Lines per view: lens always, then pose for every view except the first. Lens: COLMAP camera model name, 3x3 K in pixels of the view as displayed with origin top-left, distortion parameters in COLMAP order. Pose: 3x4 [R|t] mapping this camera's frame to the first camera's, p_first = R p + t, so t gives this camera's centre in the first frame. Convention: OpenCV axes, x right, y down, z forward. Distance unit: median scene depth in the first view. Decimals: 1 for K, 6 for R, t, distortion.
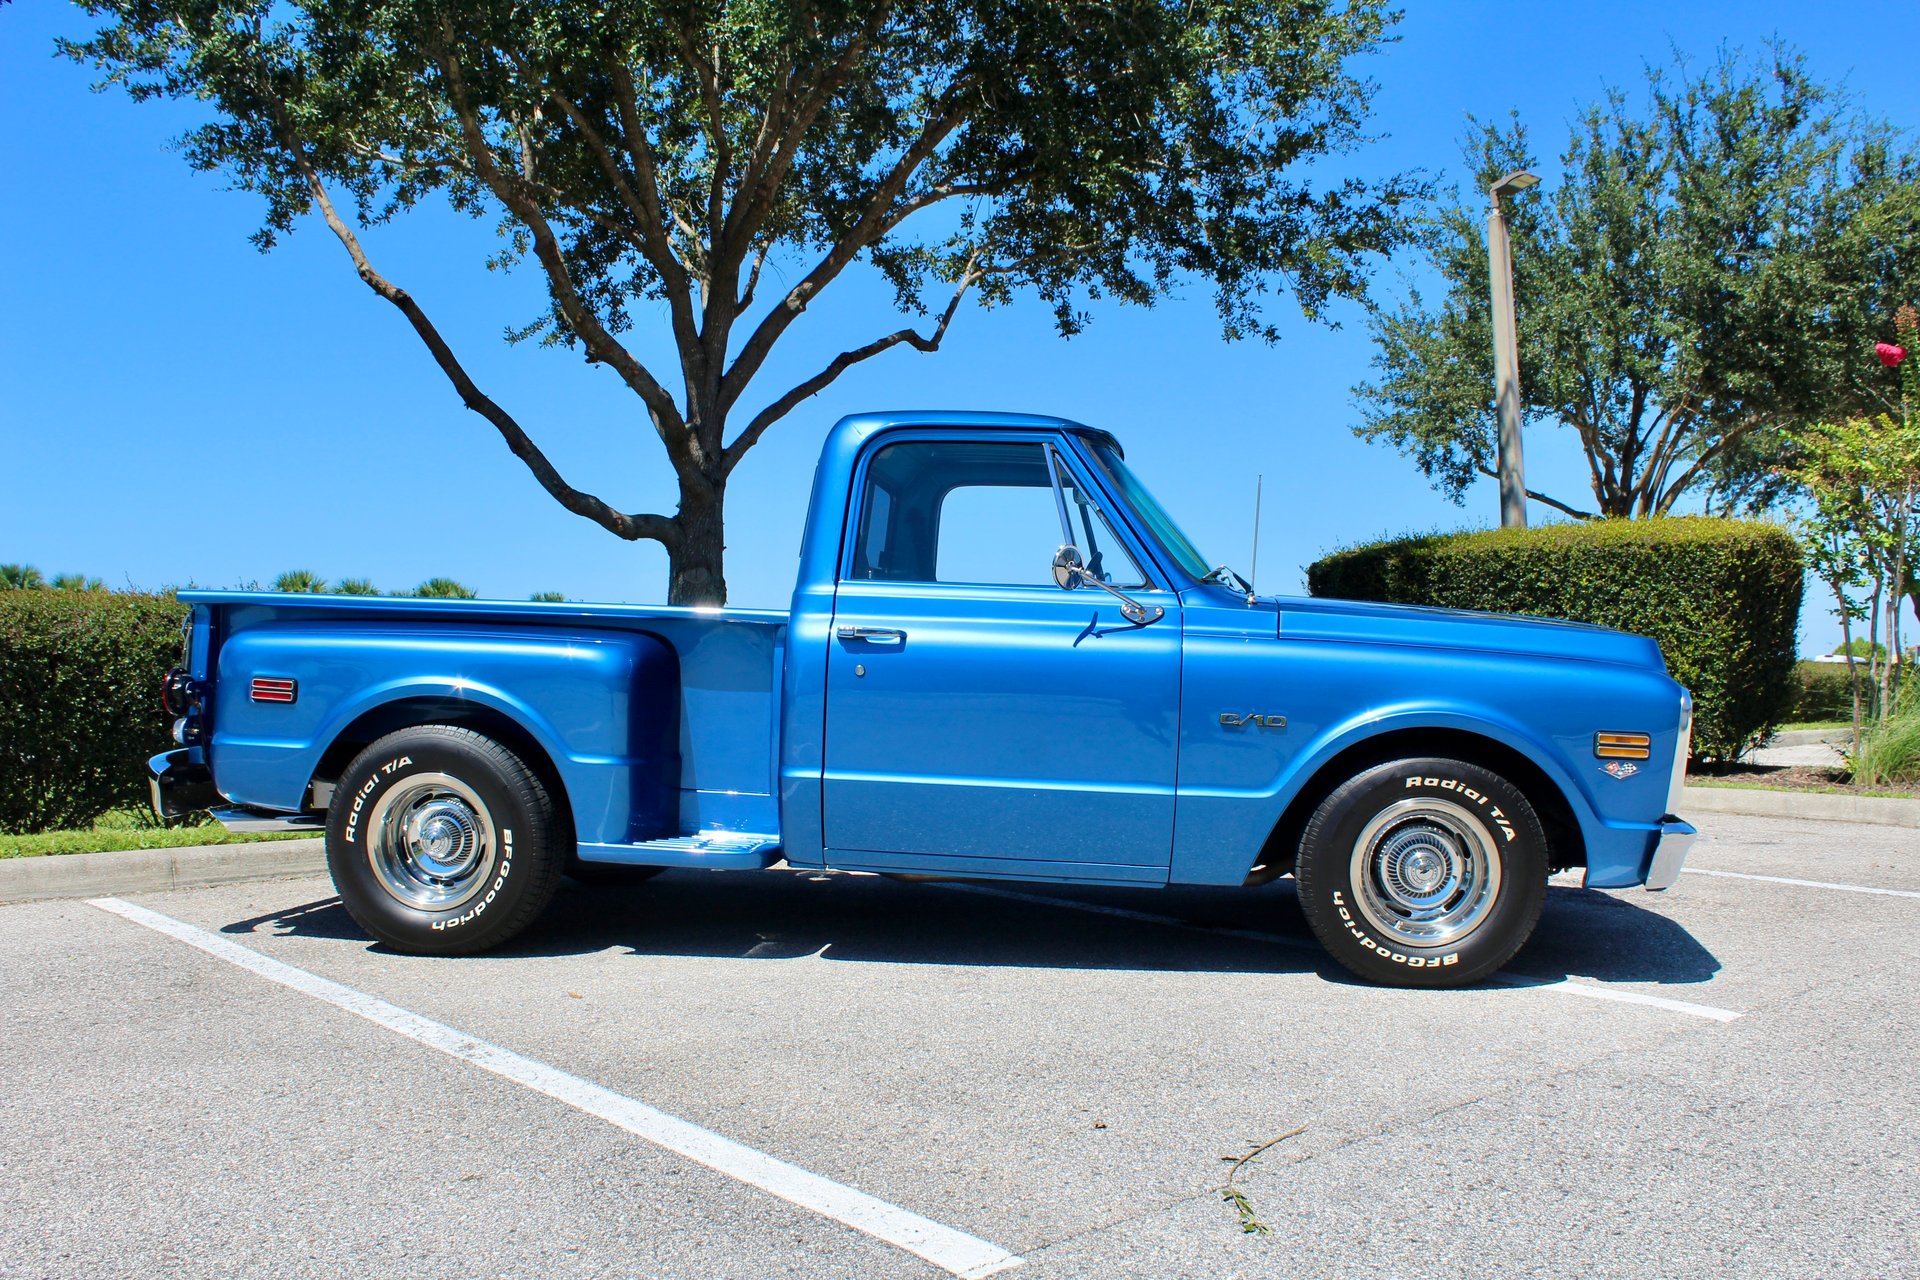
lens RADIAL K [[1759.4, 0, 956.8], [0, 1759.4, 663.0], [0, 0, 1]] dist [-0.100874, 0.000000]
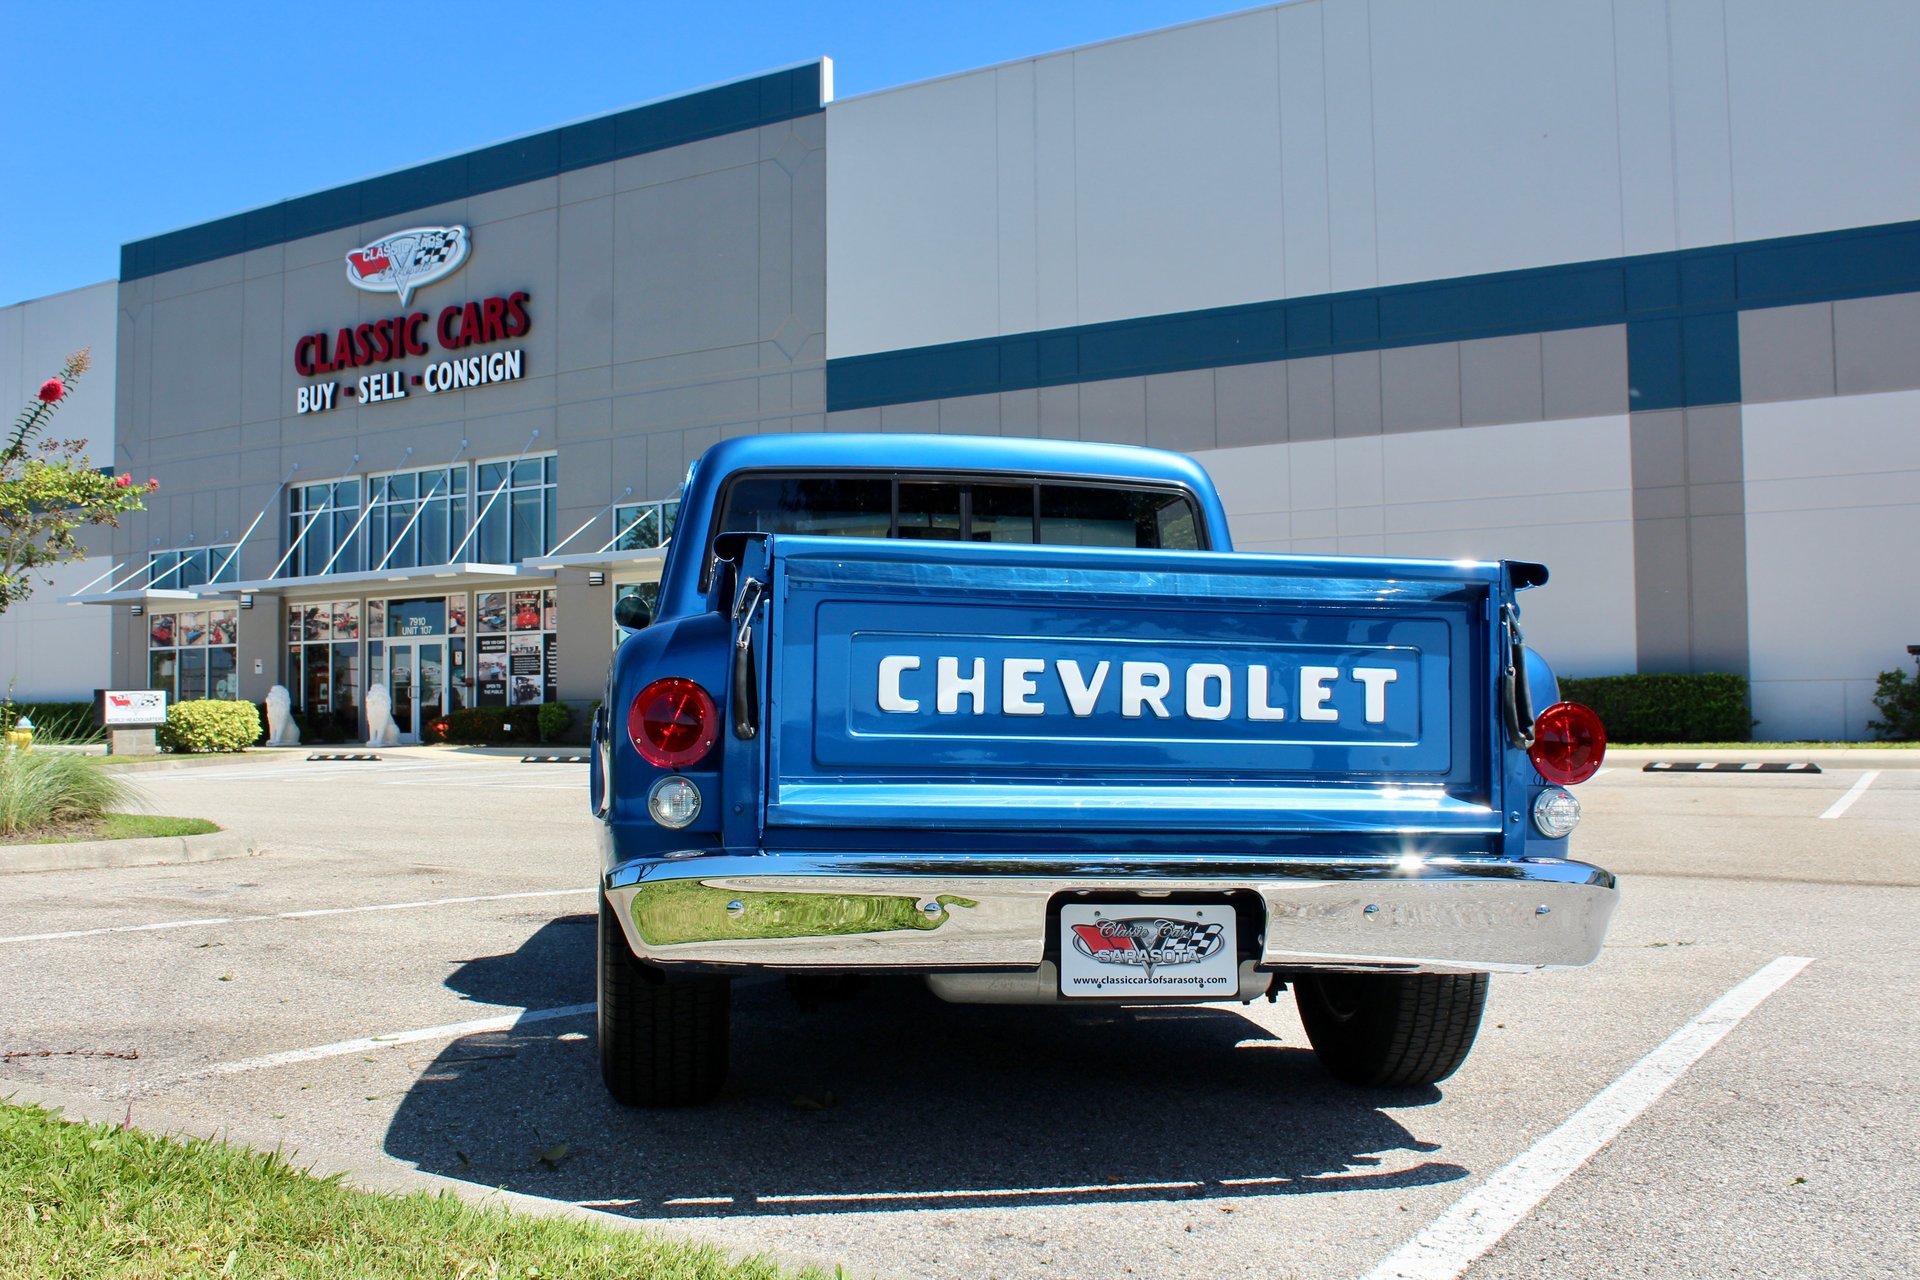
lens RADIAL K [[1759.4, 0, 957.0], [0, 1759.4, 644.3], [0, 0, 1]] dist [-0.100874, 0.000000]
pose [[-0.270257, 0.038321, 0.962025, -0.902713], [-0.000371, 0.999203, -0.039906, 0.006139], [-0.962788, -0.011142, -0.270027, 1.279480]]
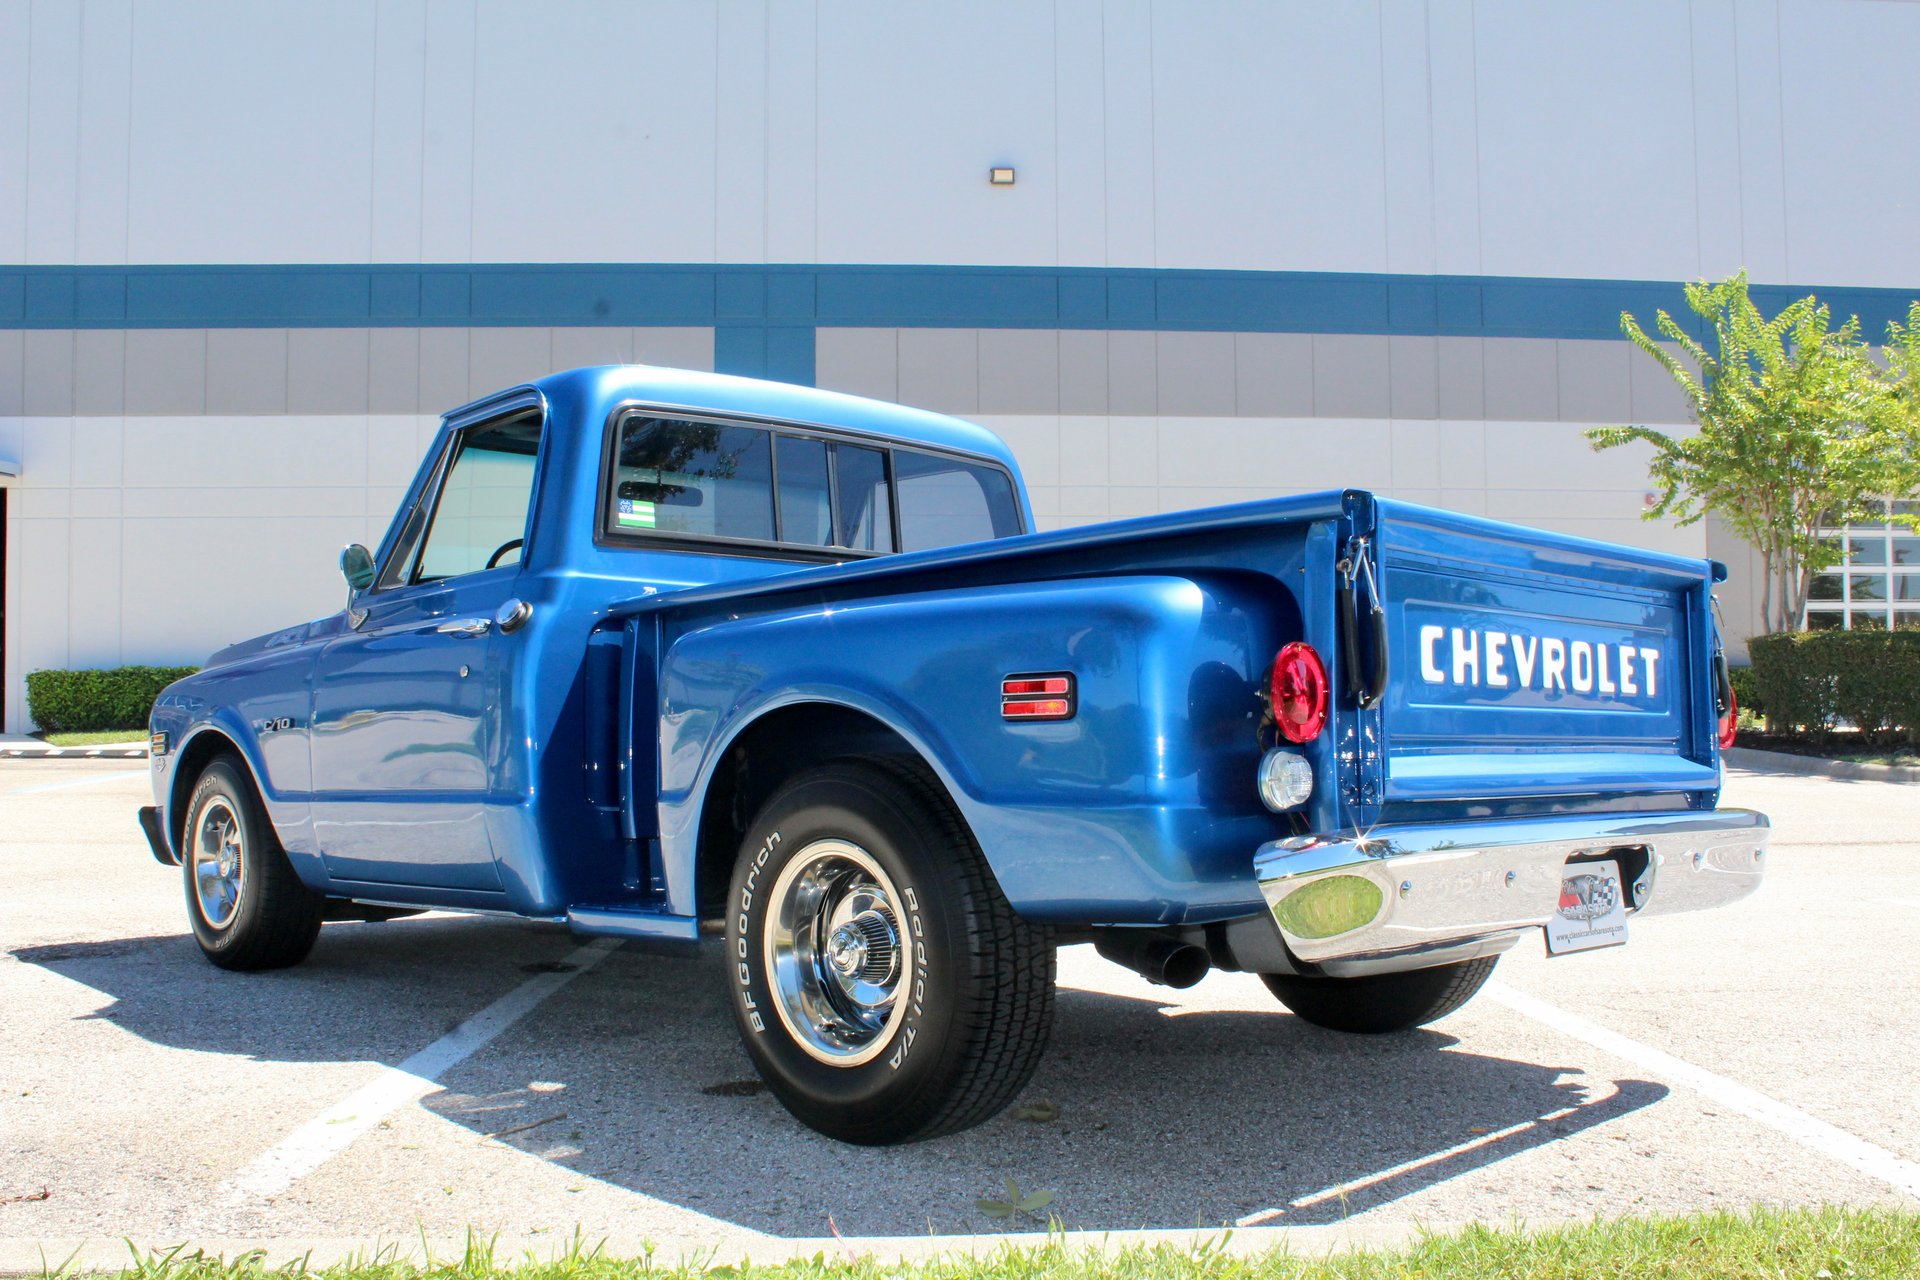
lens RADIAL K [[1759.4, 0, 966.5], [0, 1759.4, 647.8], [0, 0, 1]] dist [-0.100874, 0.000000]
pose [[-0.782330, 0.018582, 0.622588, -0.612596], [-0.001153, 0.999510, -0.031281, 0.011185], [-0.622864, -0.025190, -0.781925, 1.635214]]
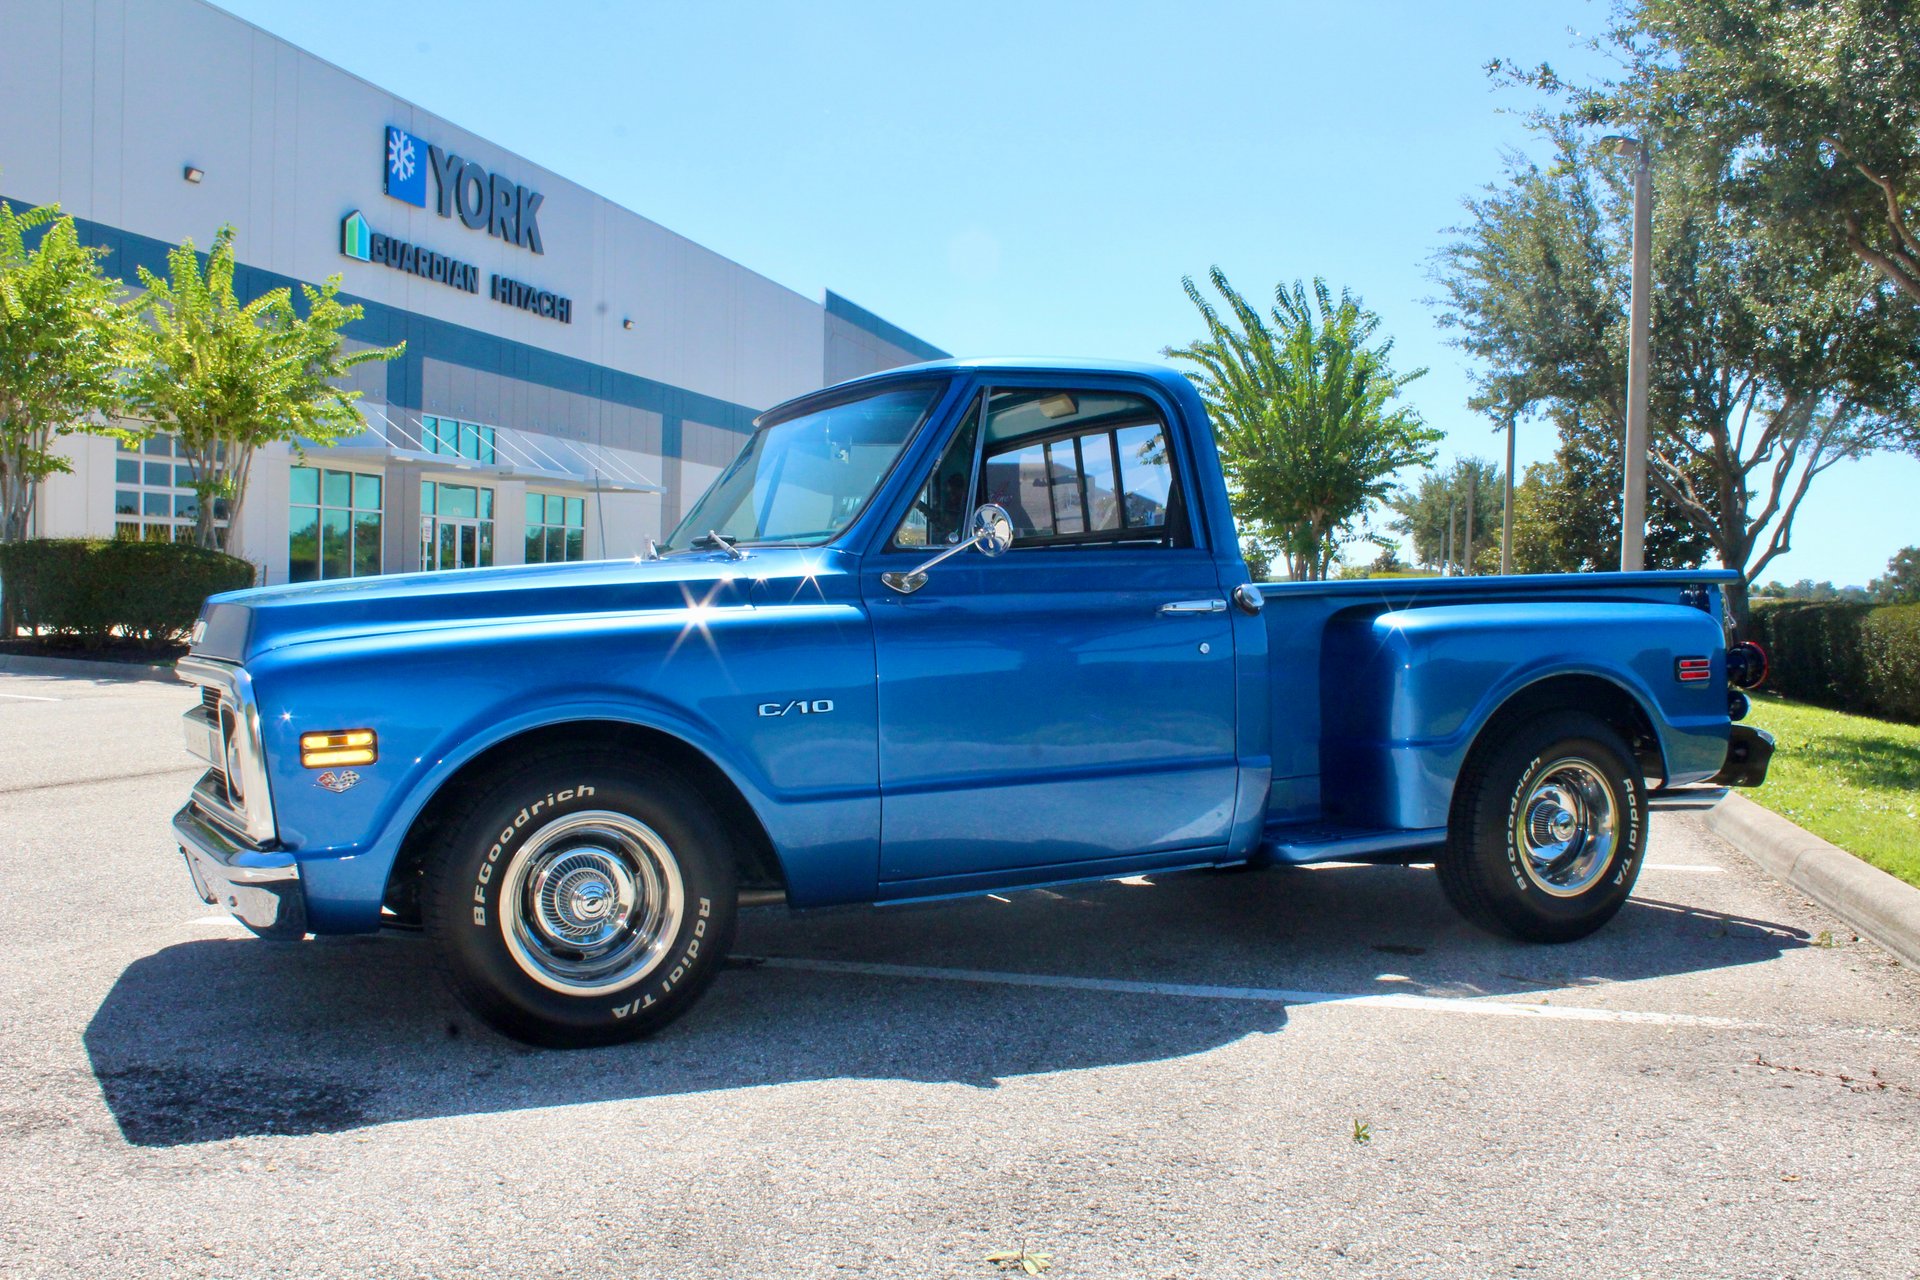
lens RADIAL K [[1759.4, 0, 949.0], [0, 1759.4, 638.8], [0, 0, 1]] dist [-0.100874, 0.000000]
pose [[-0.843722, -0.000158, -0.536780, 0.509917], [-0.013161, 0.999705, 0.020392, -0.019942], [0.536618, 0.024269, -0.843476, 1.801138]]
